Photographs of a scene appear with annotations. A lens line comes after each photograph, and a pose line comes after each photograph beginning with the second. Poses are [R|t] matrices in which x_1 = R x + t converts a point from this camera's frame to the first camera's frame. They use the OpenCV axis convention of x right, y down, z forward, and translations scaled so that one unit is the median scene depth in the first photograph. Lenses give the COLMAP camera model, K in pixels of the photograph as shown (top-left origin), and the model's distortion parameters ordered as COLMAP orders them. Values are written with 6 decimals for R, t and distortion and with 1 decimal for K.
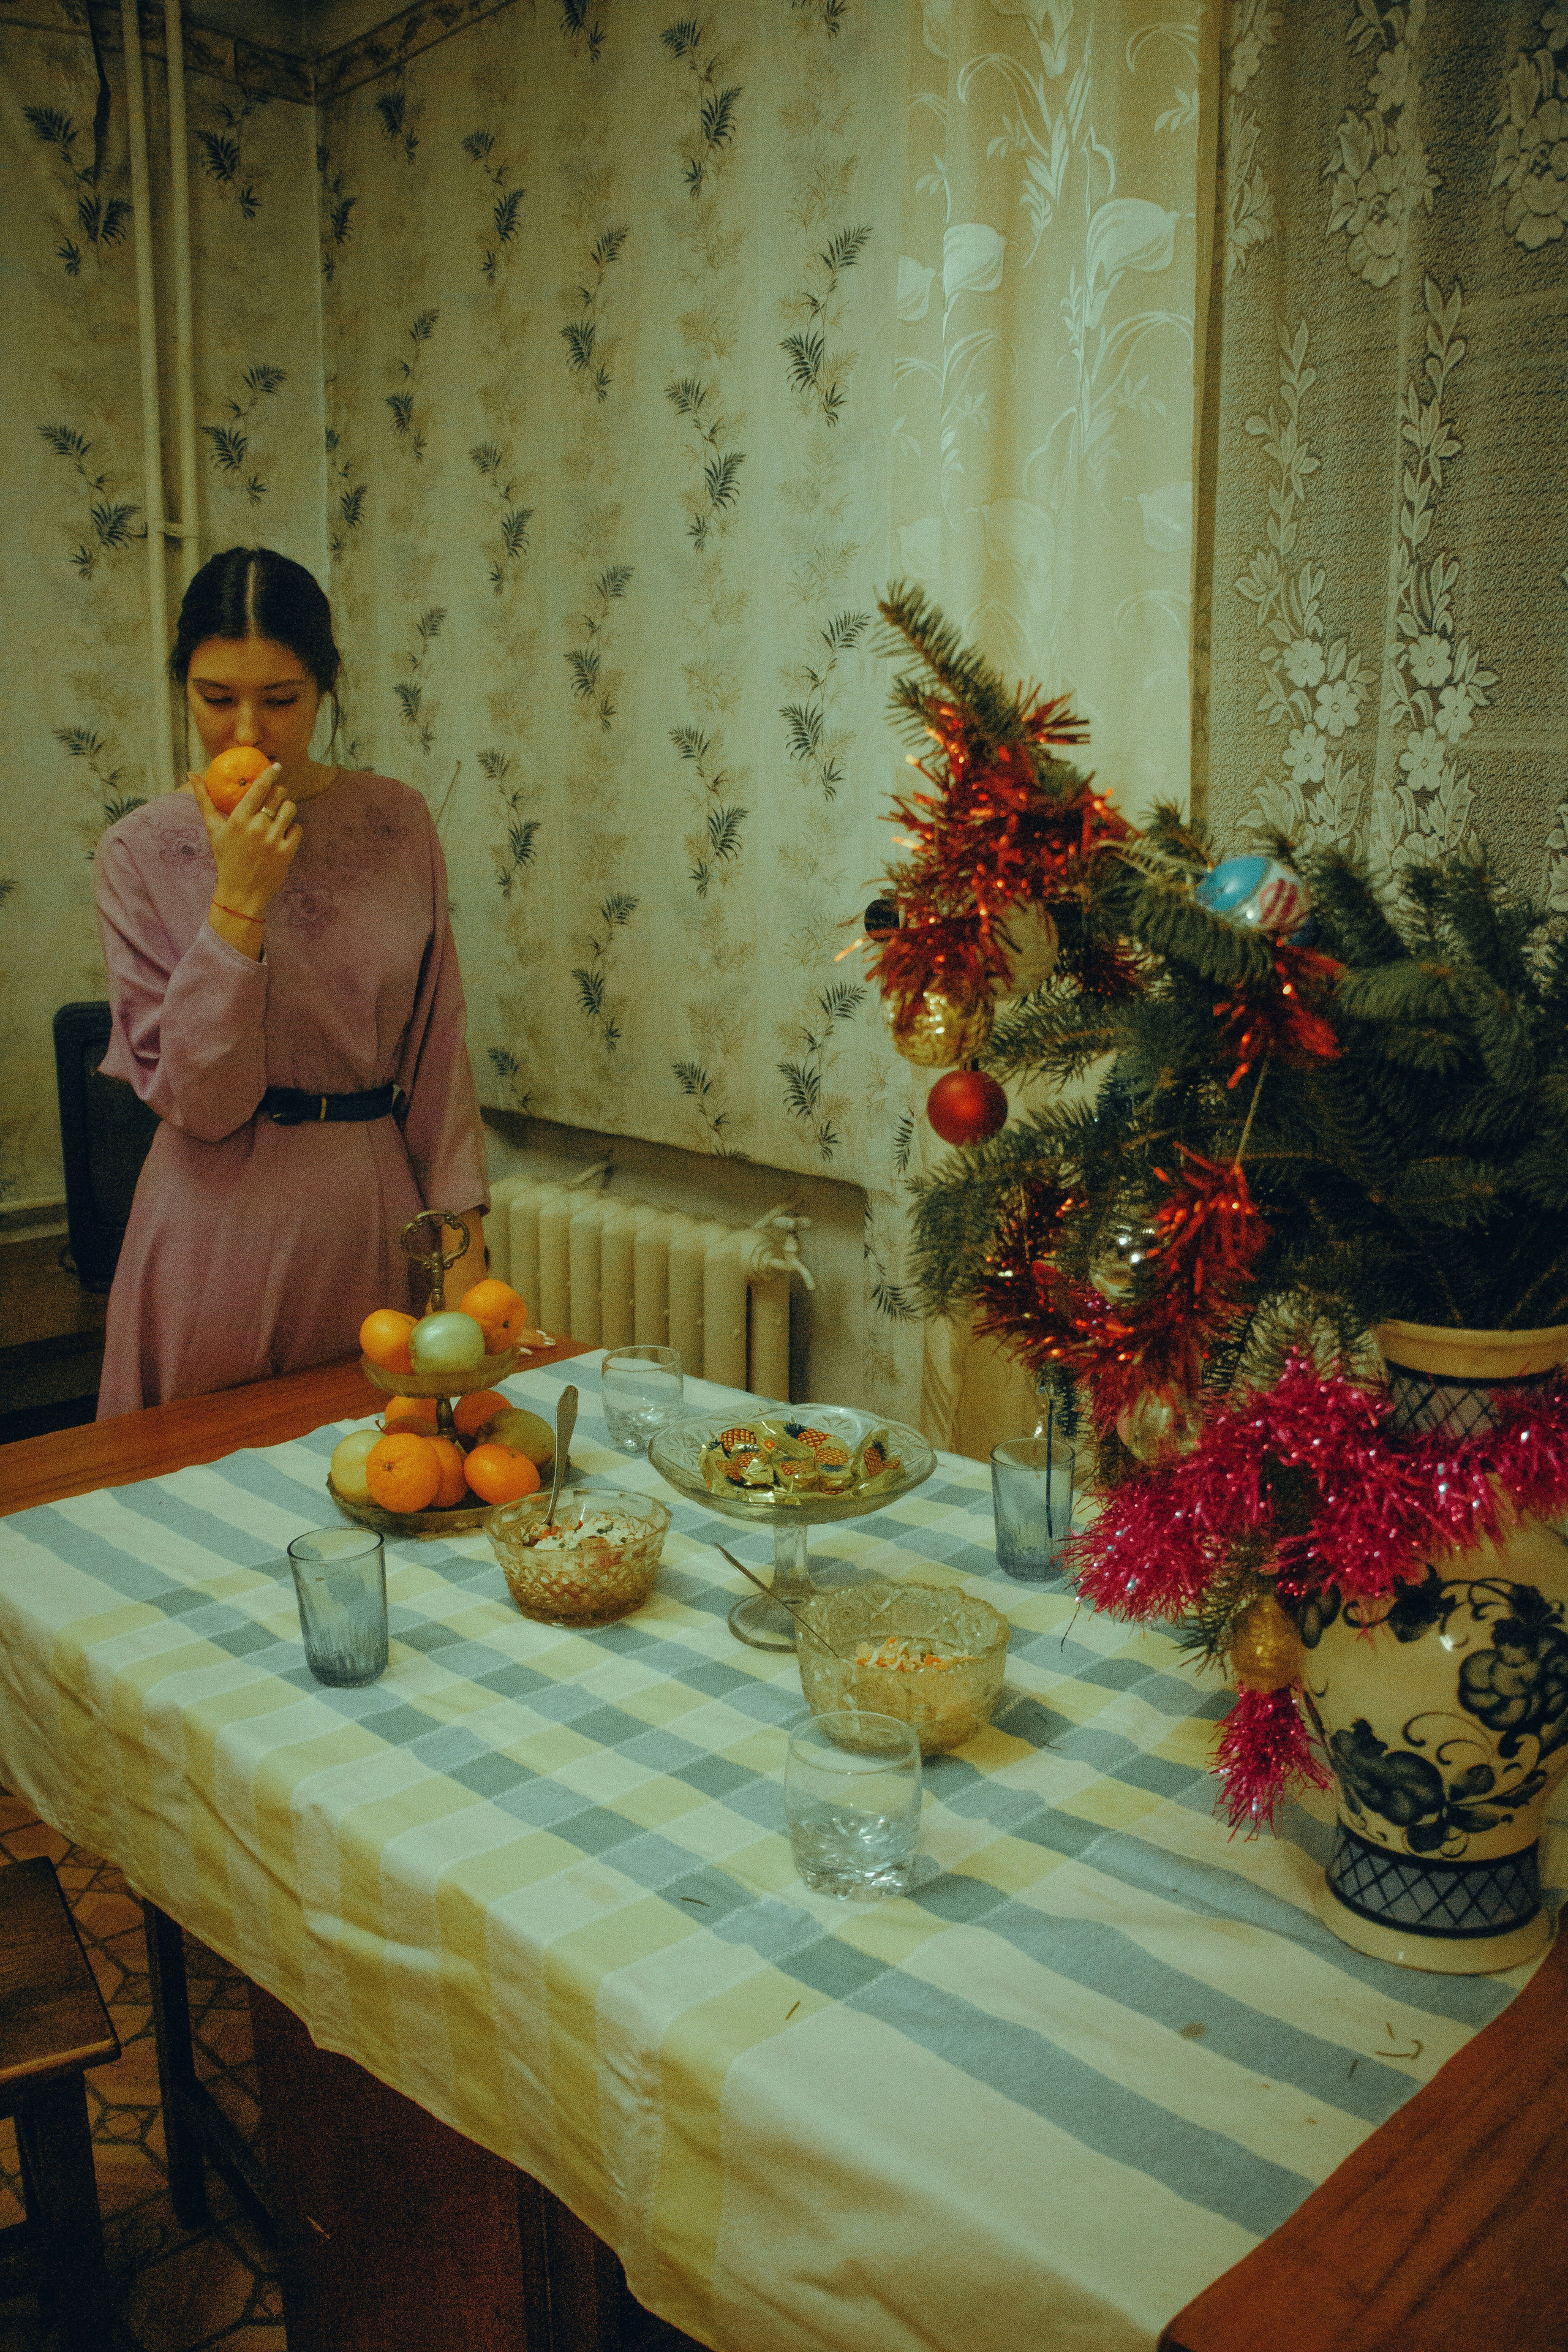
lens RADIAL K [[1953.2, 0, 788.9], [0, 1953.2, 1217.8], [0, 0, 1]] dist [-0.176057, 0.158654]
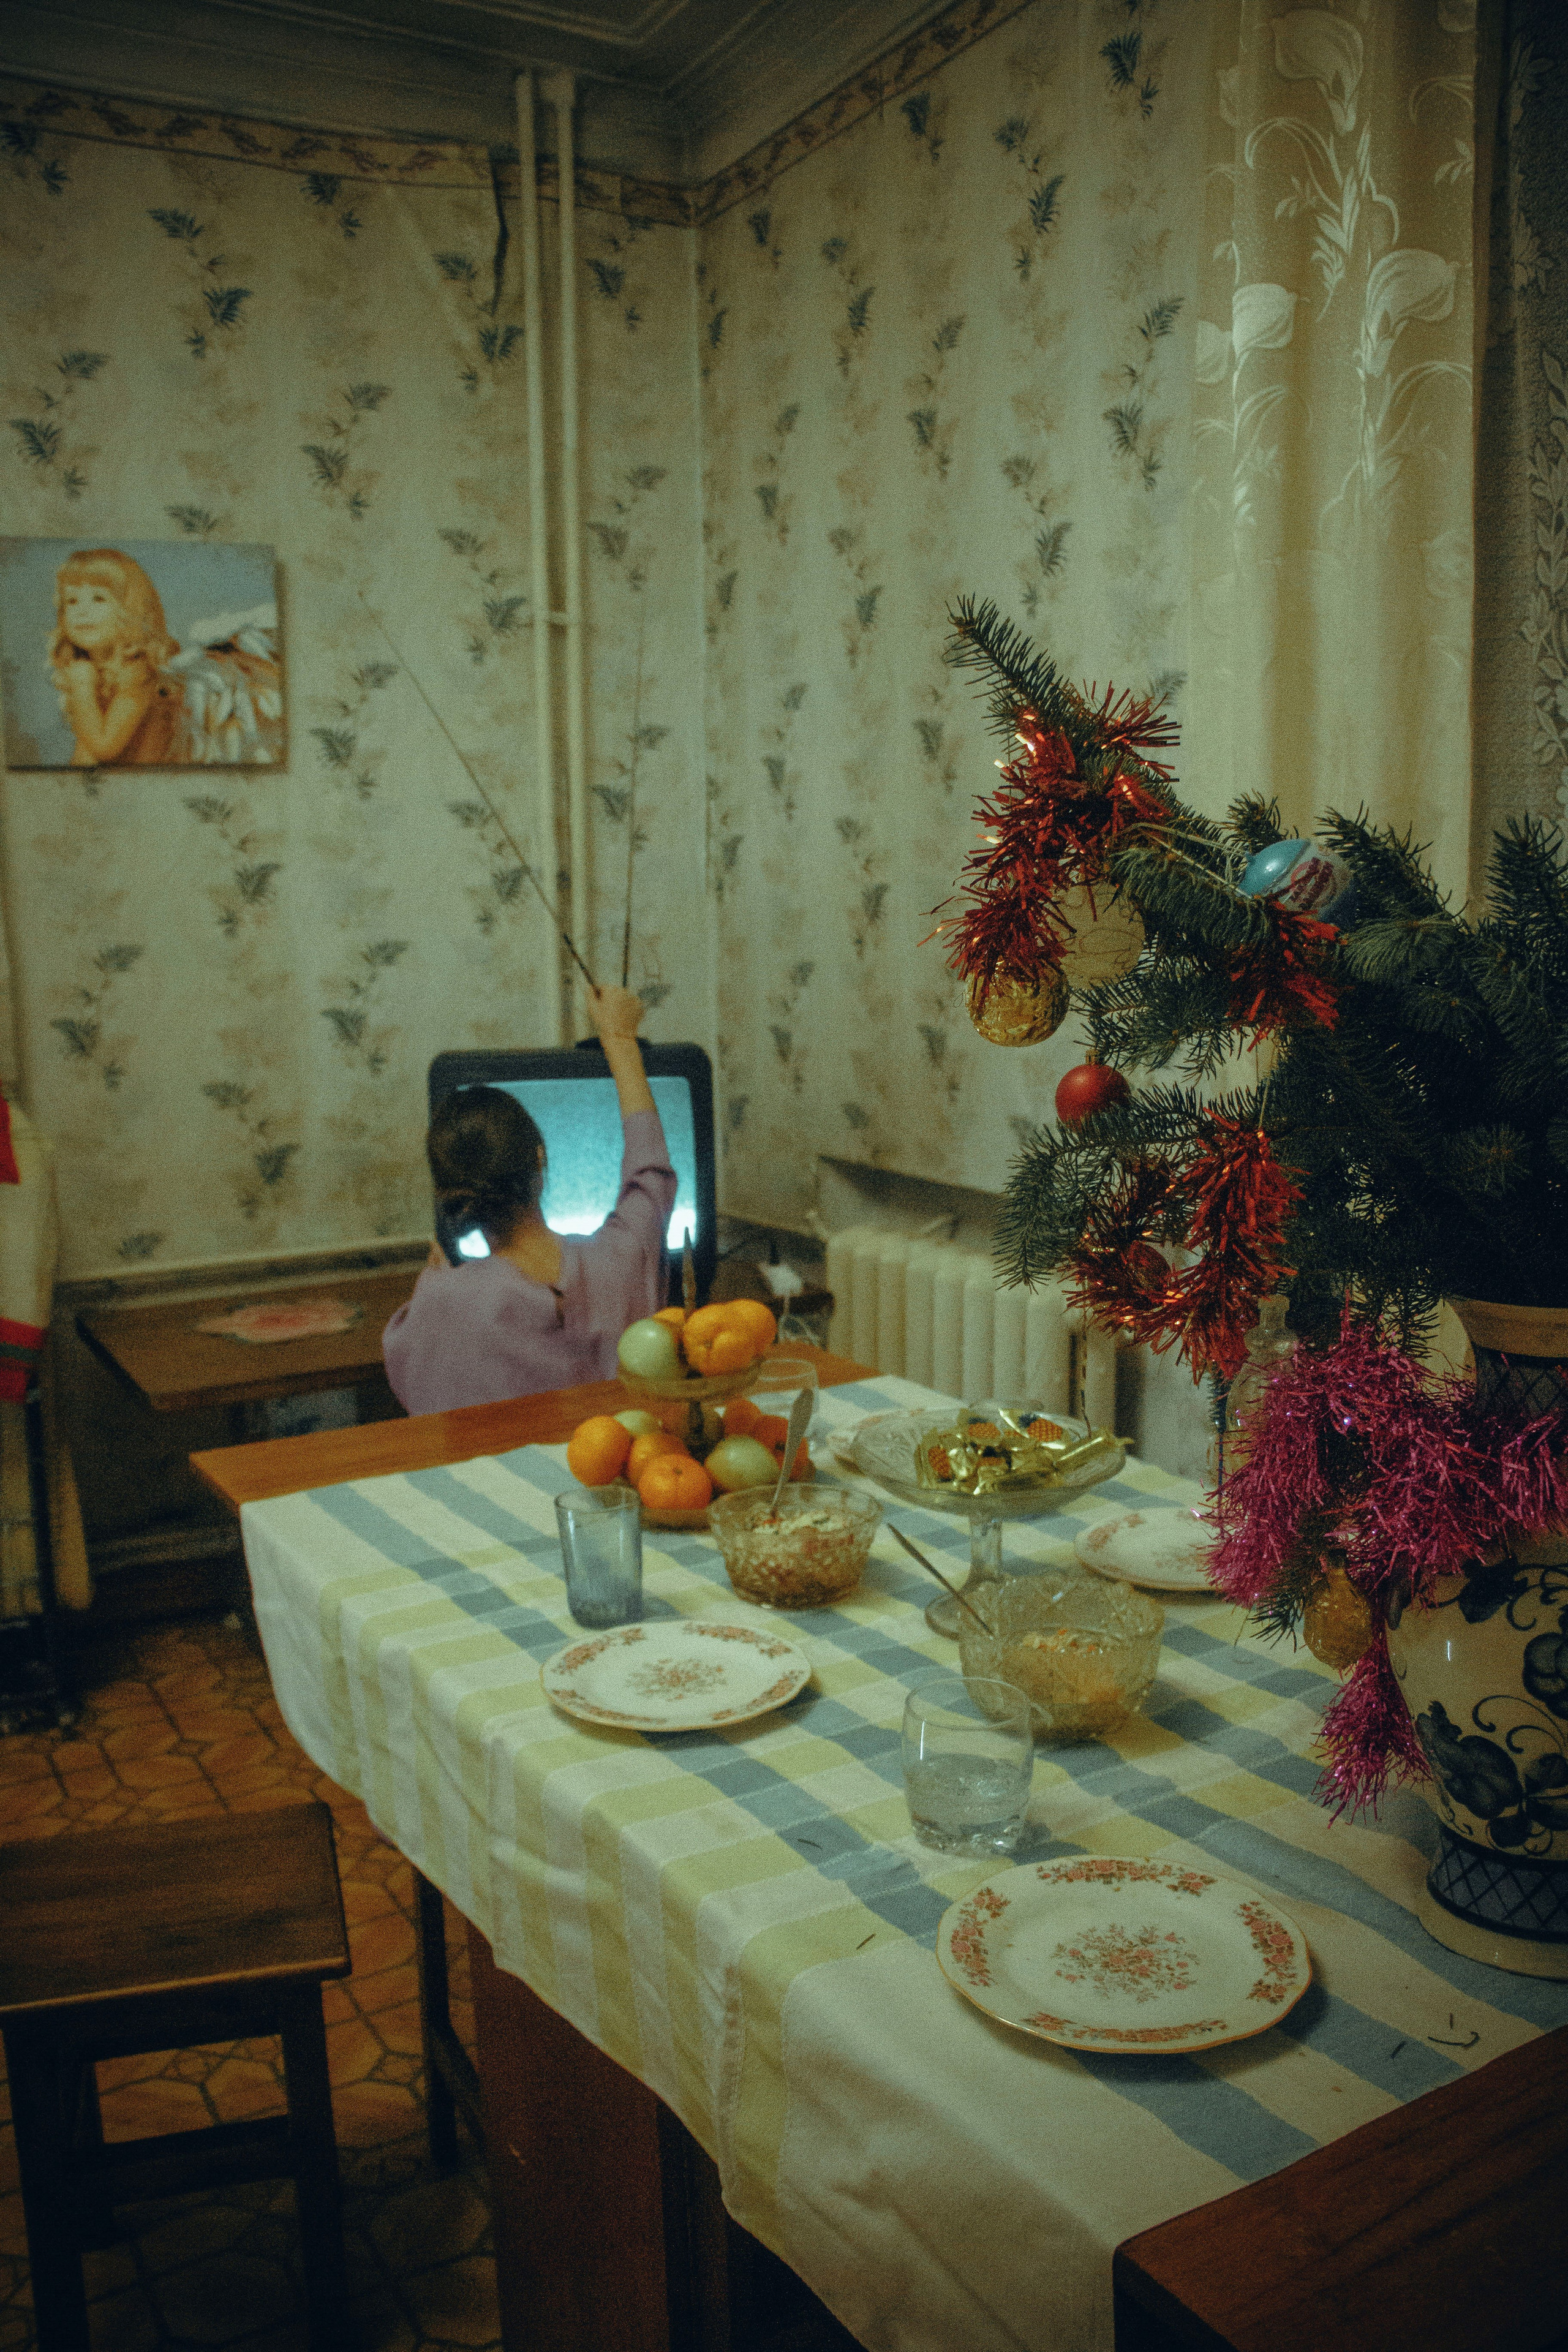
lens RADIAL K [[1953.2, 0, 788.9], [0, 1953.2, 1217.8], [0, 0, 1]] dist [-0.176057, 0.158654]
pose [[0.972275, 0.021308, -0.232866, 0.116433], [-0.032188, 0.998556, -0.043020, 0.037851], [0.231612, 0.049323, 0.971557, -0.032444]]
